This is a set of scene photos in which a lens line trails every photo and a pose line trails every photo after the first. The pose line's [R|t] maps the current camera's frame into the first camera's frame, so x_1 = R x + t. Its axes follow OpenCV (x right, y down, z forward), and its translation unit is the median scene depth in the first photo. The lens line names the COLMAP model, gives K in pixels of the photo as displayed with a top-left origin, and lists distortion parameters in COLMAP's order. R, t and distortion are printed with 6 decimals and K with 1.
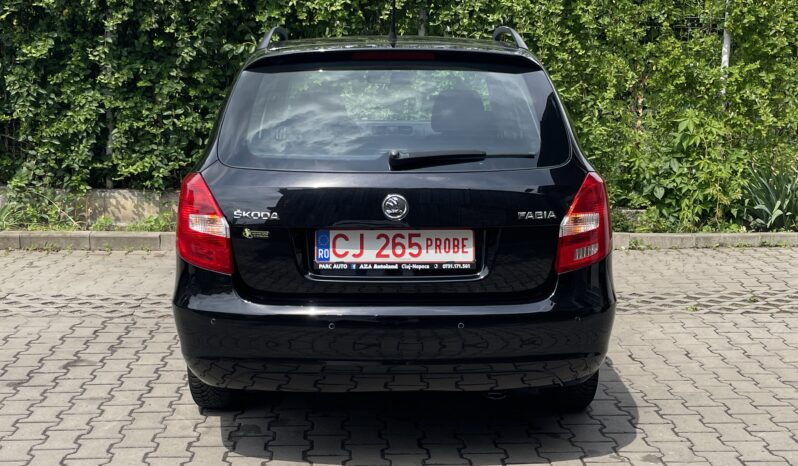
lens RADIAL K [[1083.0, 0, 395.7], [0, 1083.0, 236.0], [0, 0, 1]] dist [0.032064, 0.000000]
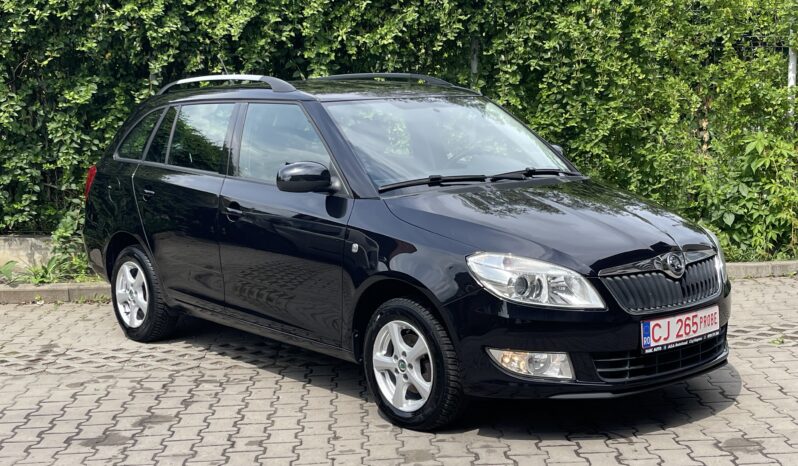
lens RADIAL K [[1147.6, 0, 410.7], [0, 1147.6, 232.9], [0, 0, 1]] dist [0.043692, 0.000000]
pose [[0.999295, -0.034930, -0.013739, -0.025067], [0.034451, 0.998839, -0.033677, -0.003994], [0.014899, 0.033180, 0.999338, -0.018254]]
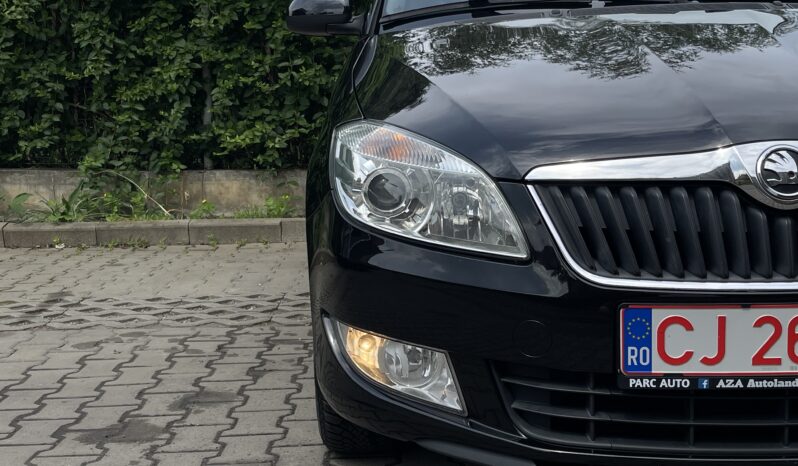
lens RADIAL K [[1104.2, 0, 399.8], [0, 1104.2, 227.3], [0, 0, 1]] dist [0.057222, 0.000000]
pose [[0.997736, -0.030141, -0.060121, -0.086252], [0.028349, 0.999134, -0.030446, 0.026831], [0.060986, 0.028672, 0.997727, 0.236835]]
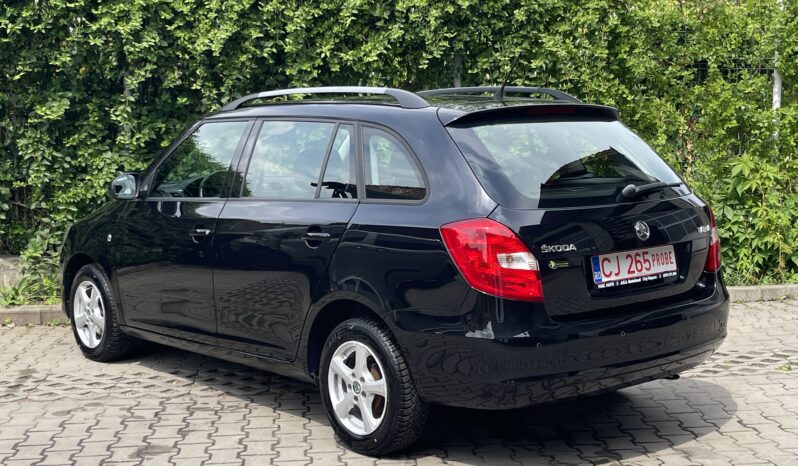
lens RADIAL K [[1147.6, 0, 394.8], [0, 1147.6, 240.4], [0, 0, 1]] dist [0.043692, 0.000000]
pose [[0.999286, -0.029834, 0.023200, -0.060771], [0.030857, 0.998508, -0.045043, -0.005965], [-0.021822, 0.045727, 0.998716, 0.006632]]
